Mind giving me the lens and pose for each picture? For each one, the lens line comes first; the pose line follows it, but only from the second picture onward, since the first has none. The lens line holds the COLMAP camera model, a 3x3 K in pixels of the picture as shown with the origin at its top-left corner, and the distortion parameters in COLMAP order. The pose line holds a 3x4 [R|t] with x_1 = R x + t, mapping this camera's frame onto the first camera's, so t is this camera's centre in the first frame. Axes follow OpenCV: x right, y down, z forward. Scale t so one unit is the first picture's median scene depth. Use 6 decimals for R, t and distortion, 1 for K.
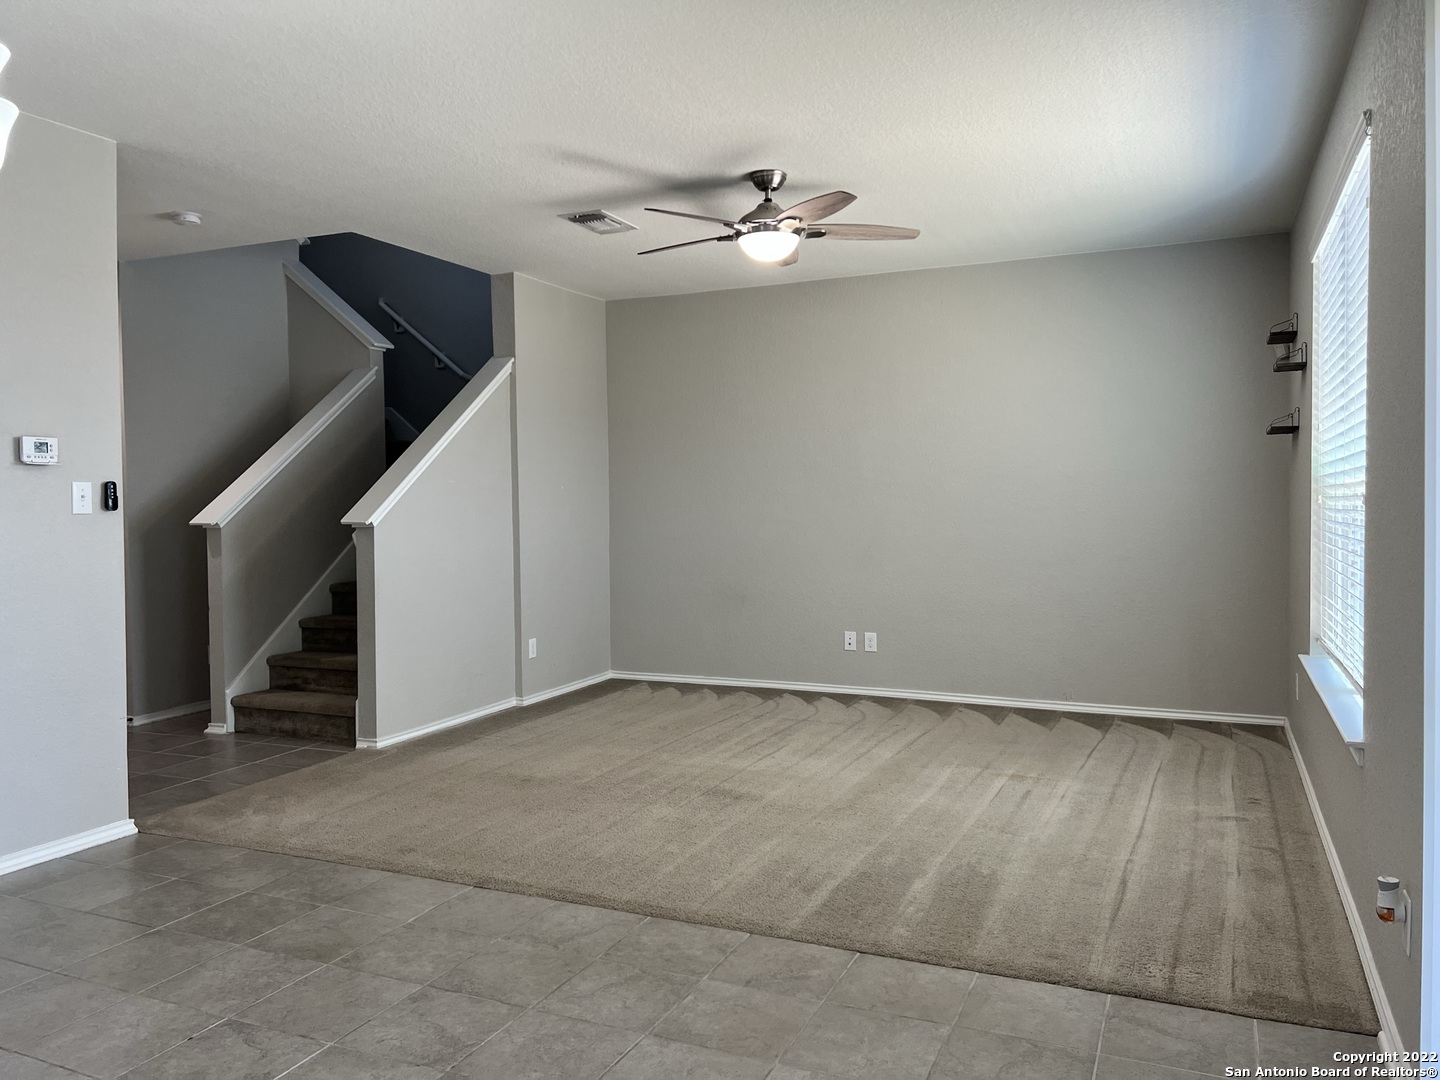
lens RADIAL K [[1073.1, 0, 720.0], [0, 1073.1, 540.0], [0, 0, 1]] dist [0.029342, -0.002811]
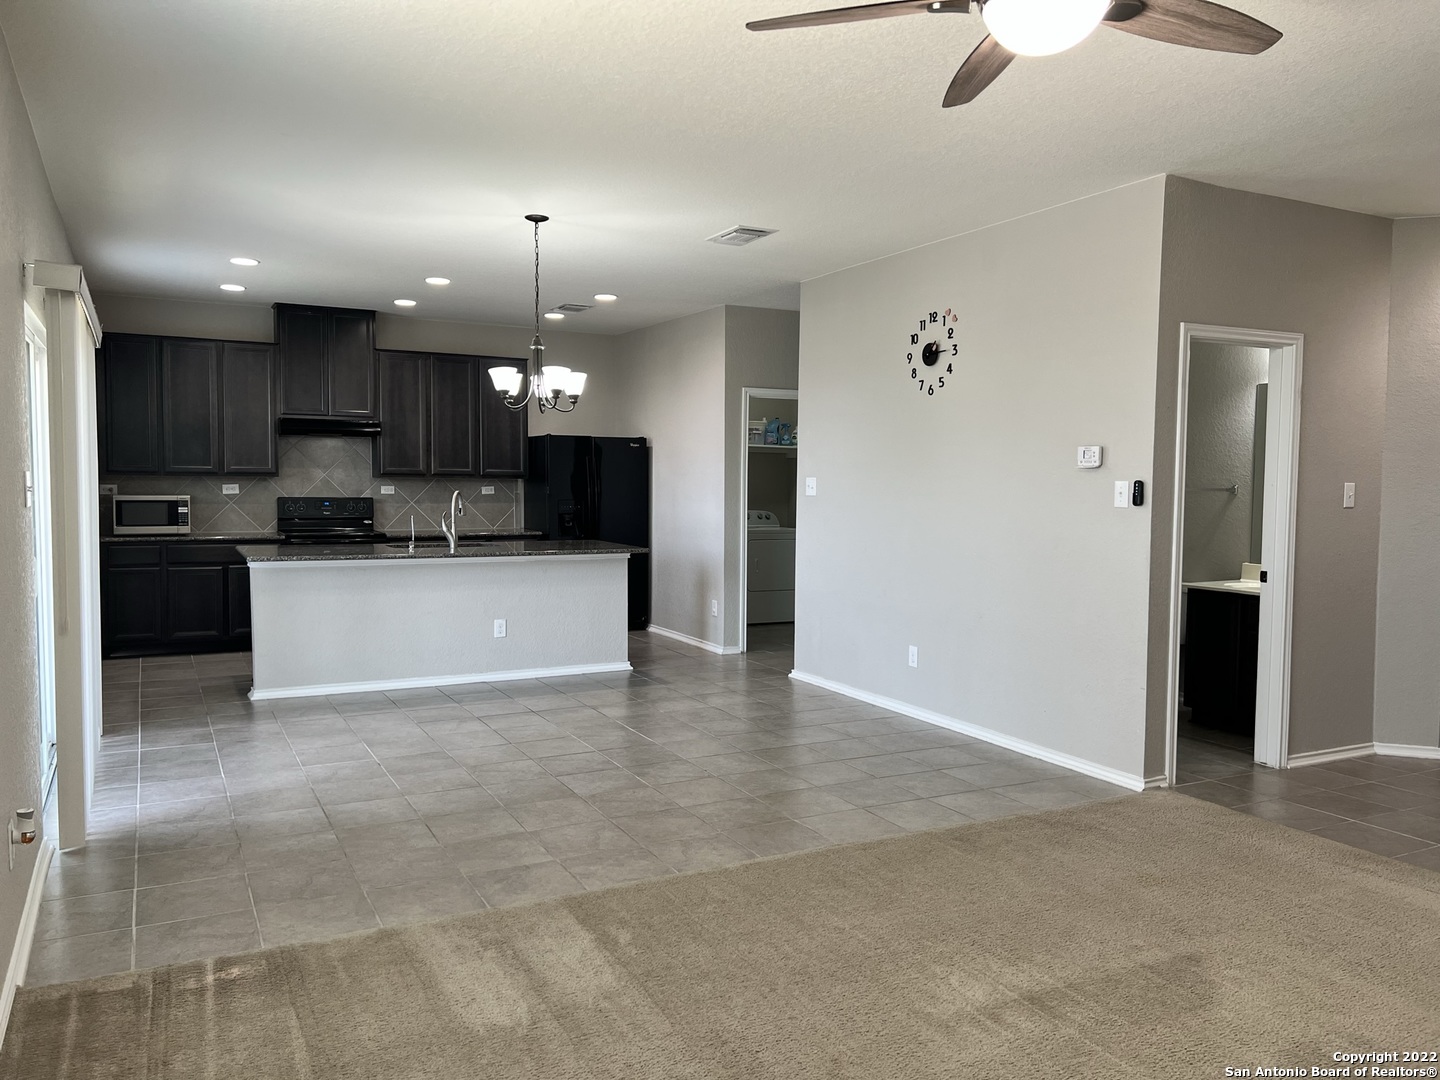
lens RADIAL K [[1073.1, 0, 720.0], [0, 1073.1, 540.0], [0, 0, 1]] dist [0.029342, -0.002811]
pose [[-0.614858, 0.052501, -0.786888, 0.874286], [-0.031486, 0.995352, 0.091012, -0.115520], [0.788009, 0.080735, -0.610347, 1.901058]]
